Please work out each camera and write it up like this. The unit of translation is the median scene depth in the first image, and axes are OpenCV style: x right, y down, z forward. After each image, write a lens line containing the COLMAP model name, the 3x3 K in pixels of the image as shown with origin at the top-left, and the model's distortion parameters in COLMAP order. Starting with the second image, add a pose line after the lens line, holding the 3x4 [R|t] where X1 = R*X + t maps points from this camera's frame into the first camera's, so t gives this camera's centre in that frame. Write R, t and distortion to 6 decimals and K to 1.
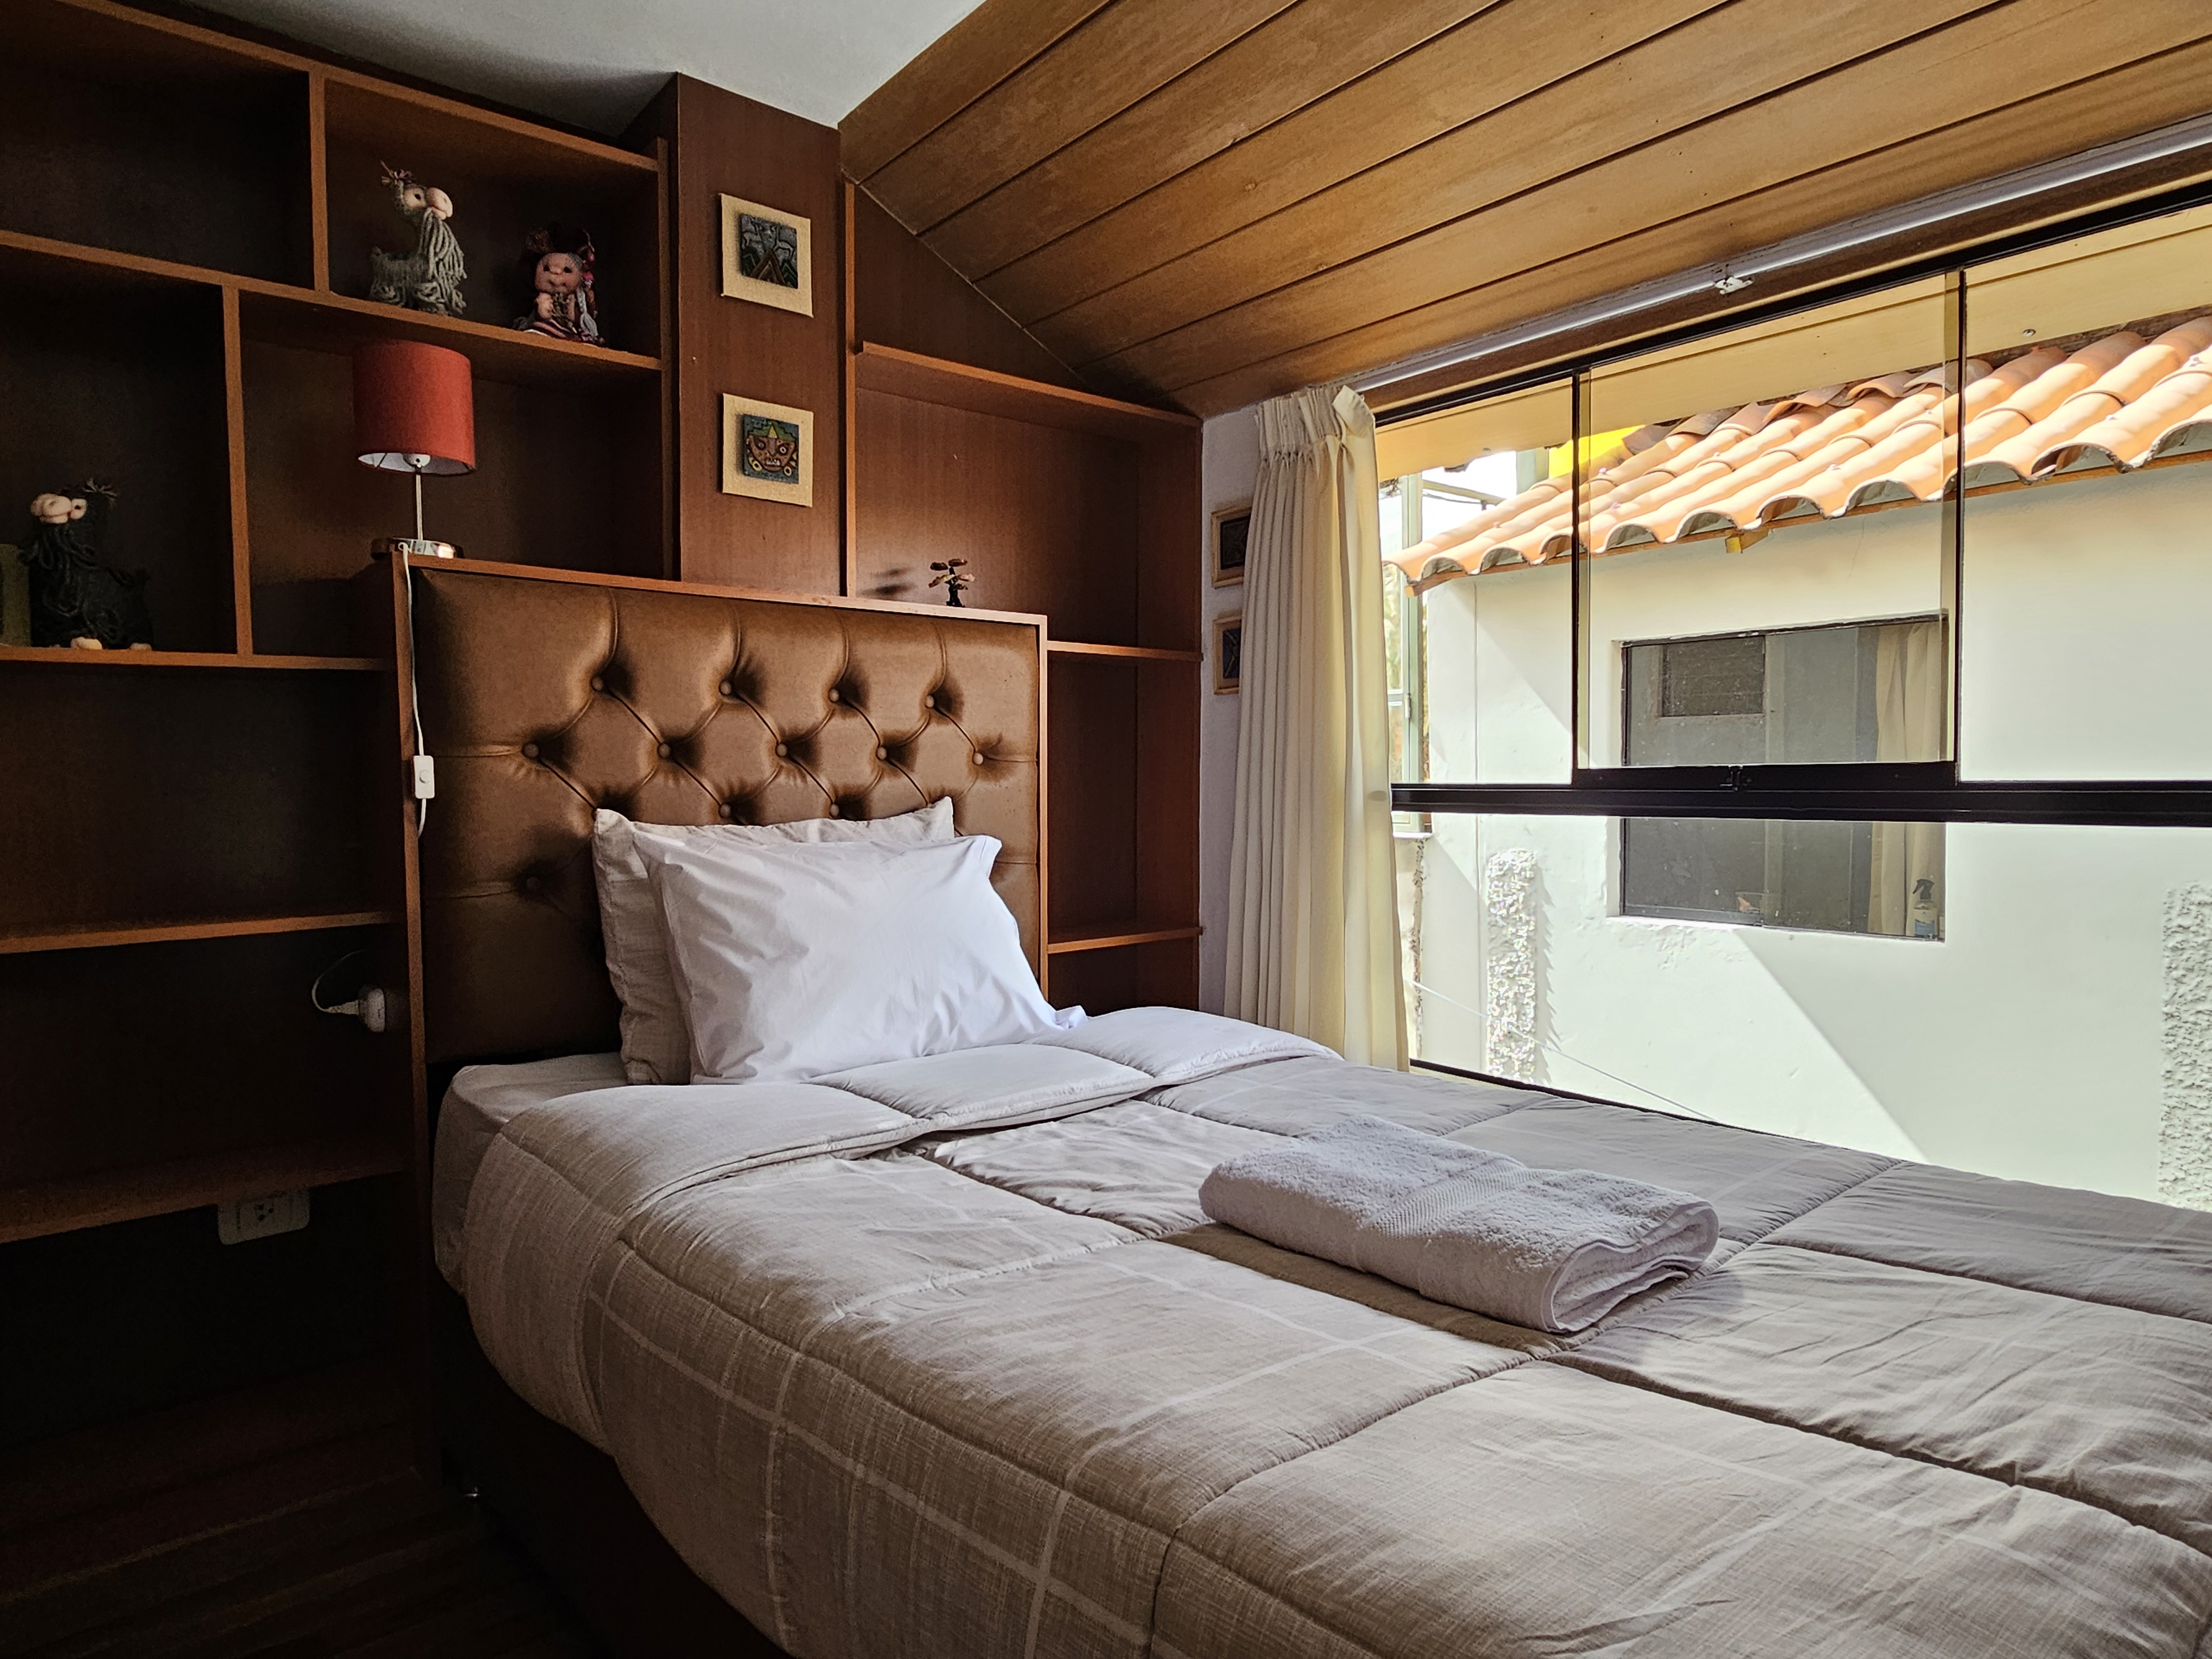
lens RADIAL K [[1365.9, 0, 1171.8], [0, 1365.9, 821.0], [0, 0, 1]] dist [-0.000254, -0.001388]
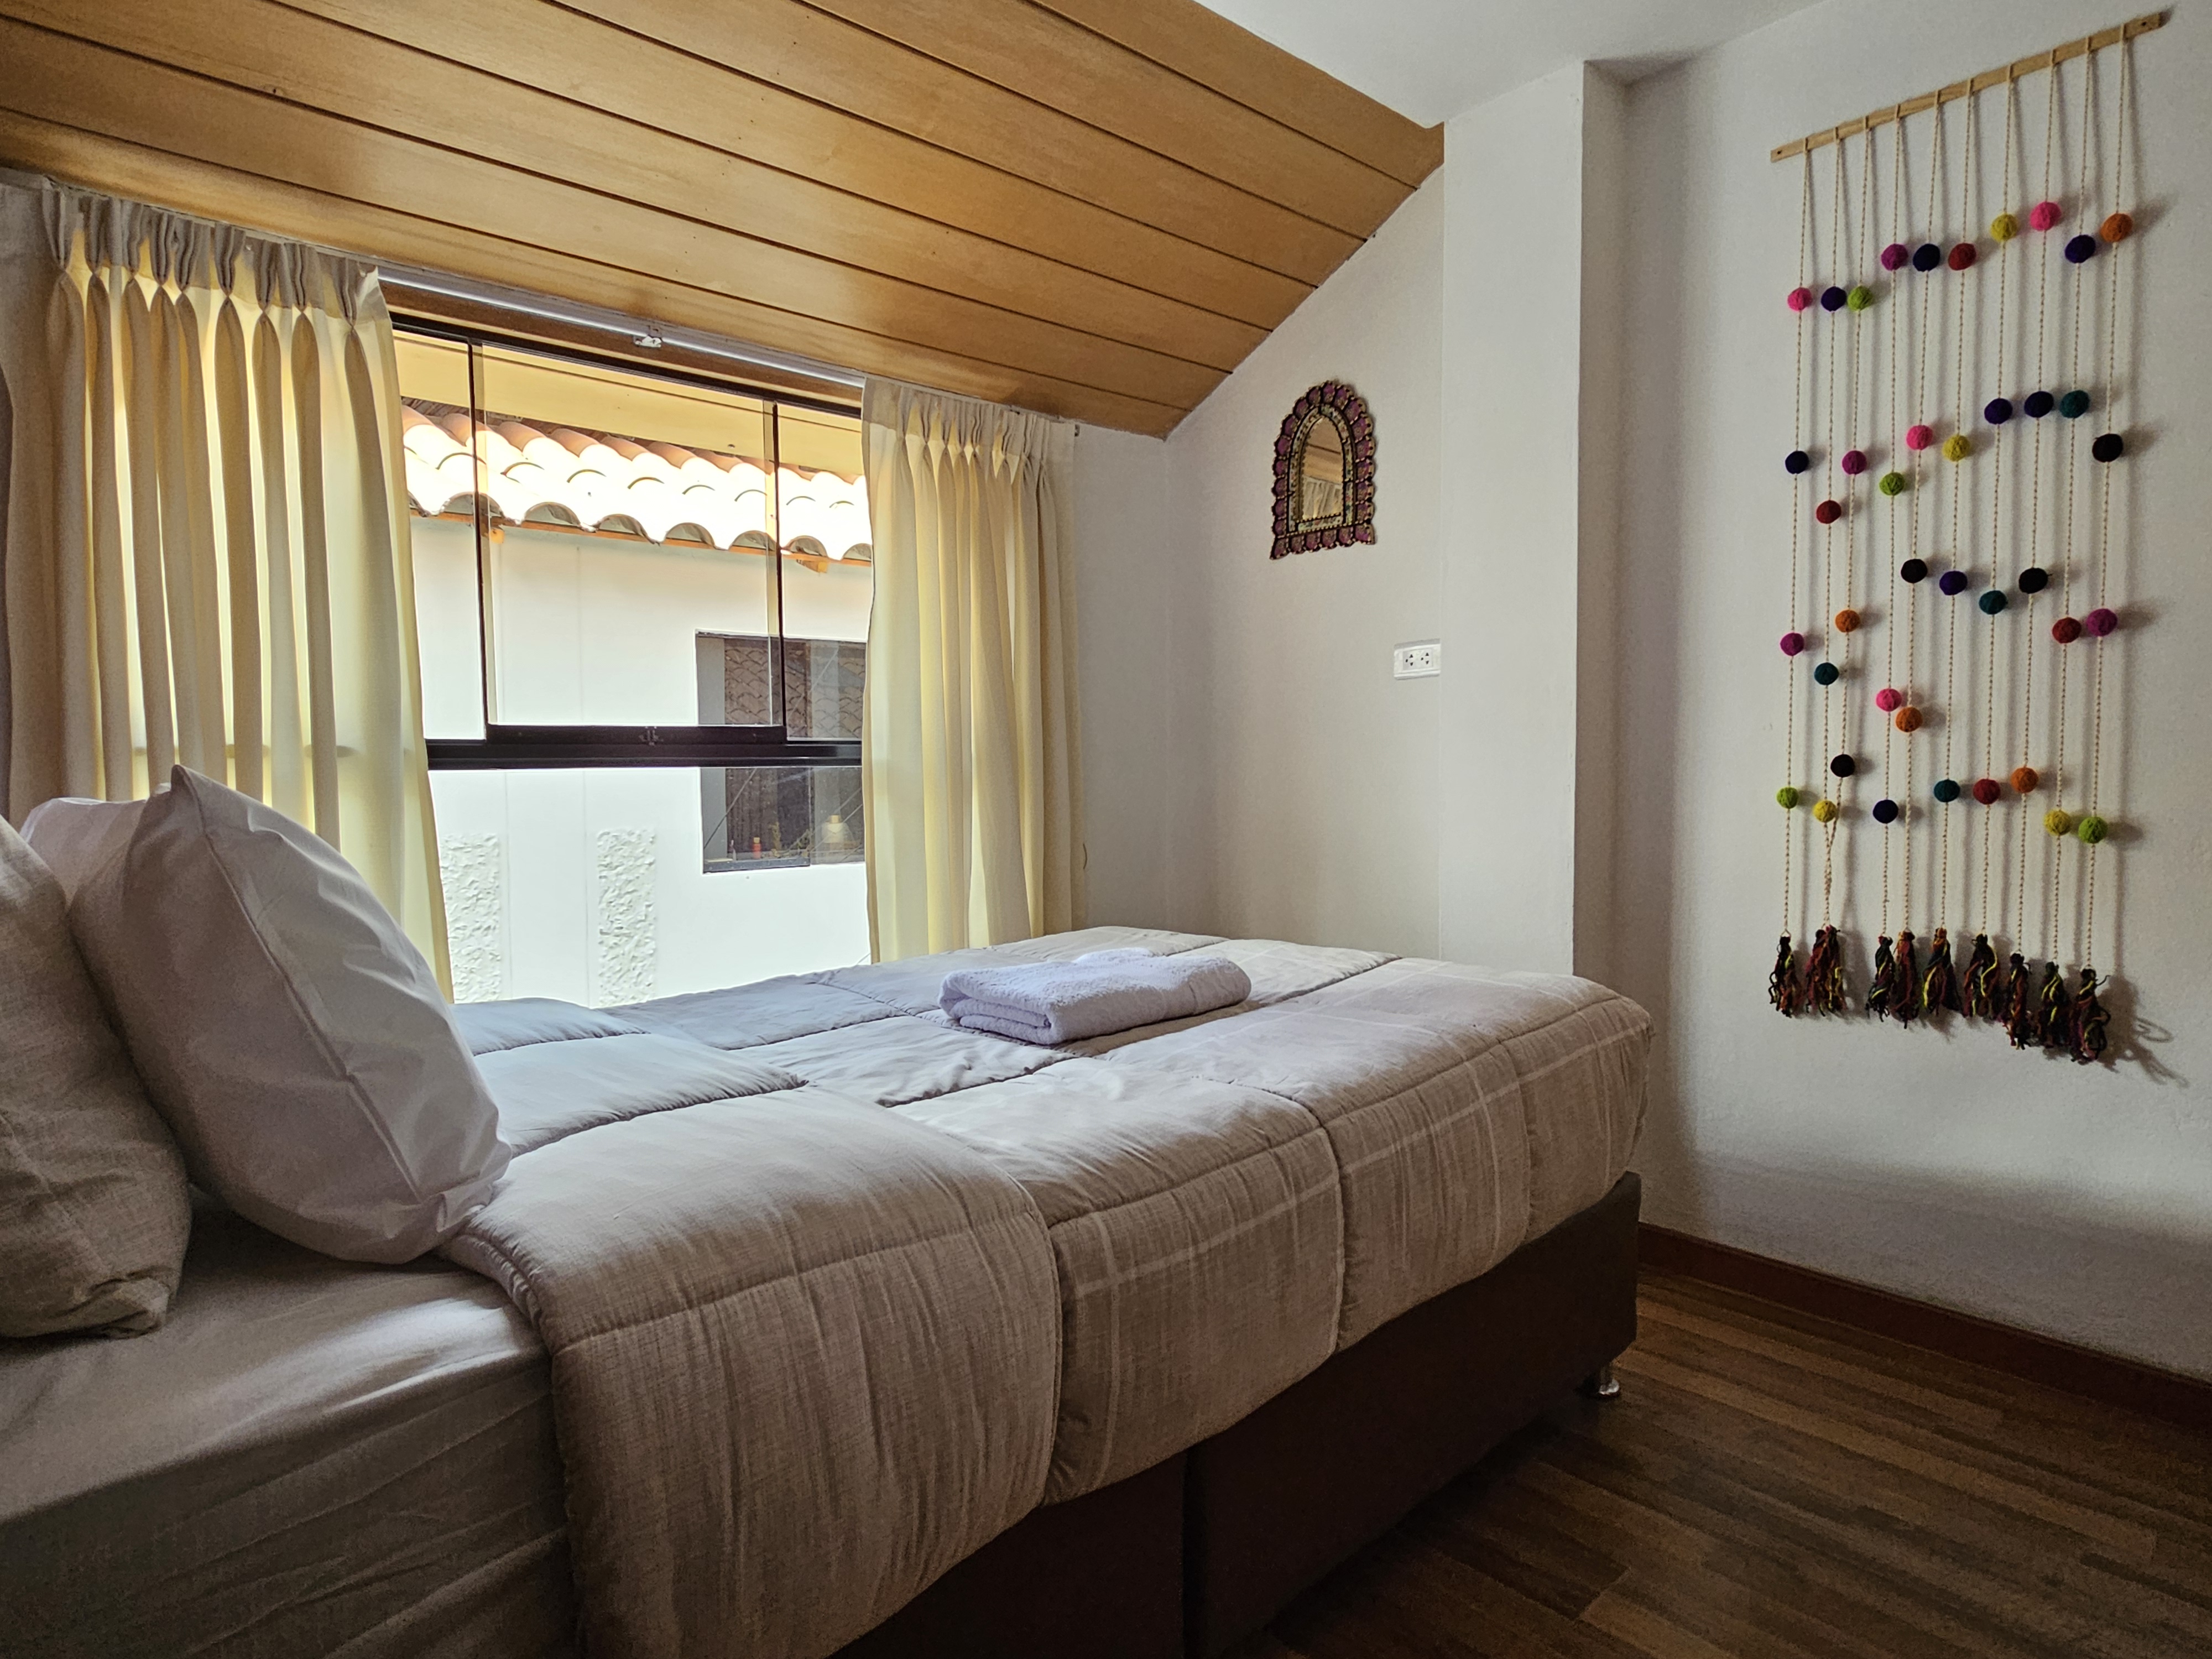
lens RADIAL K [[1191.0, 0, 1106.0], [0, 1191.0, 829.5], [0, 0, 1]] dist [0.002203, -0.001373]
pose [[-0.019397, -0.043951, 0.998845, -0.722720], [0.048610, 0.997810, 0.044849, 0.026304], [-0.998629, 0.049424, -0.017218, 0.634808]]
